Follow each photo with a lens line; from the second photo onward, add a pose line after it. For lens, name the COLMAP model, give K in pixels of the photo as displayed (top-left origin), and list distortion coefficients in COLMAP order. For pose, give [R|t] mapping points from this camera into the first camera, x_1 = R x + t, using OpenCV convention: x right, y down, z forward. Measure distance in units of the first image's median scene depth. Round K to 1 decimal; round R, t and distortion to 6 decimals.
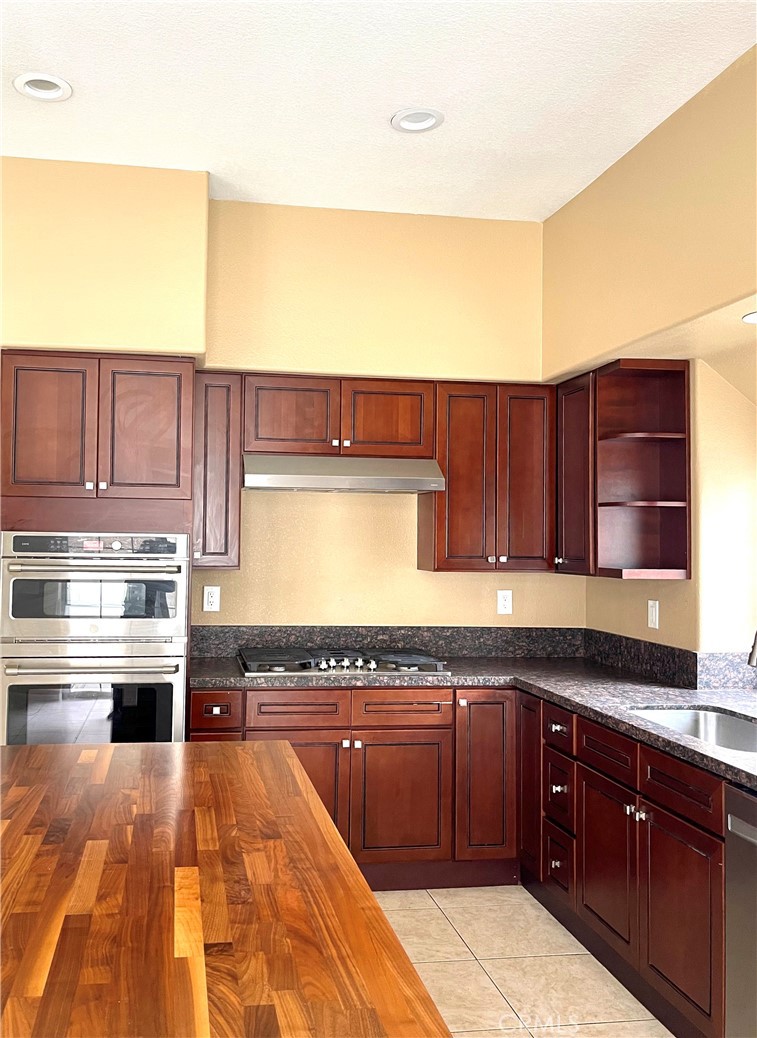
lens RADIAL K [[884.2, 0, 378.5], [0, 884.2, 519.0], [0, 0, 1]] dist [0.011105, 0.003335]
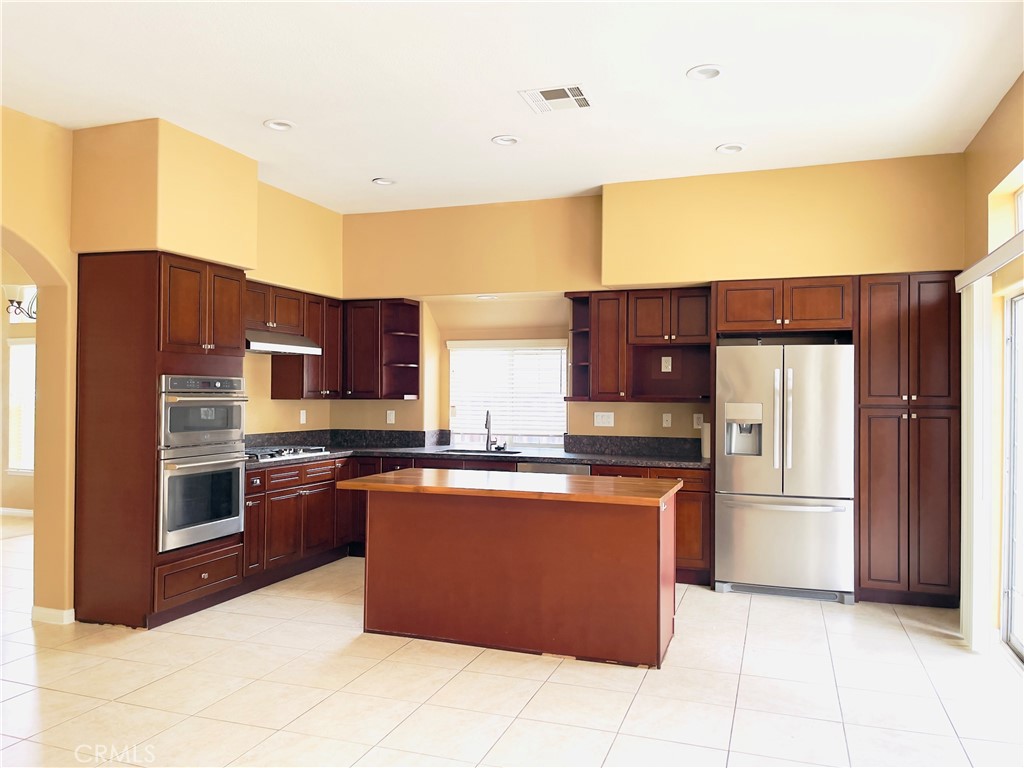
lens RADIAL K [[807.5, 0, 480.2], [0, 807.5, 385.8], [0, 0, 1]] dist [0.059078, -0.064494]
pose [[0.486466, -0.002285, 0.873696, -1.298656], [-0.018084, 0.999756, 0.012684, 0.004626], [-0.873512, -0.021970, 0.486306, -0.127643]]
